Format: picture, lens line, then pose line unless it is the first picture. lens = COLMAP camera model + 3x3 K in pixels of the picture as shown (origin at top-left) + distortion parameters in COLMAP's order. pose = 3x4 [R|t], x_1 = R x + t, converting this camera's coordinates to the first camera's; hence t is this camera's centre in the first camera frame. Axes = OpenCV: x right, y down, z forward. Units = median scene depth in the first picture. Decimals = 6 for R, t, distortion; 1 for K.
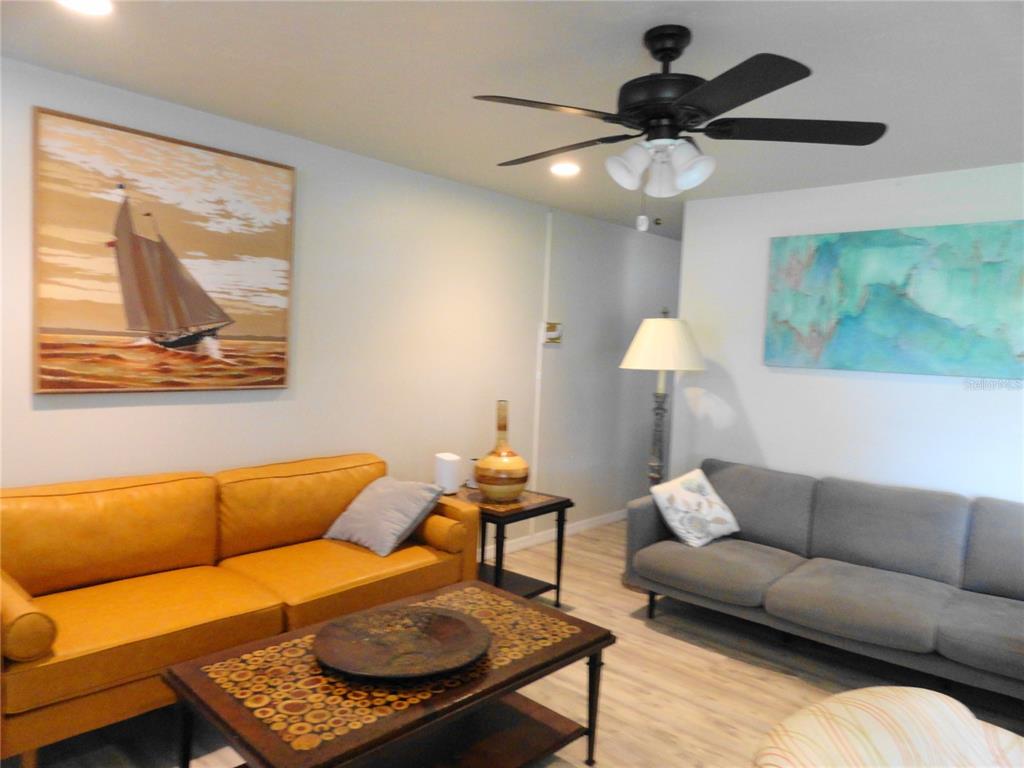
lens RADIAL K [[705.3, 0, 512.6], [0, 705.3, 383.5], [0, 0, 1]] dist [-0.001545, 0.010196]
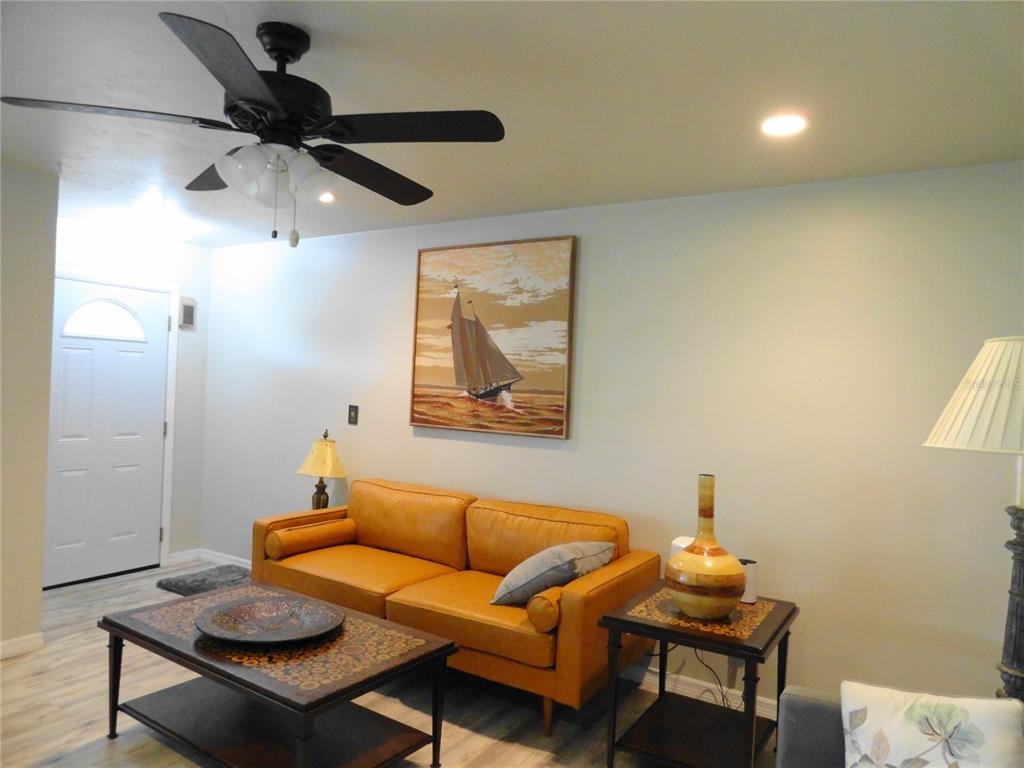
lens RADIAL K [[705.3, 0, 512.5], [0, 705.3, 388.2], [0, 0, 1]] dist [-0.001545, 0.010196]
pose [[0.161370, -0.028400, -0.986485, 0.832008], [-0.091354, 0.994864, -0.043585, -0.018360], [0.982657, 0.097153, 0.157947, 0.854040]]
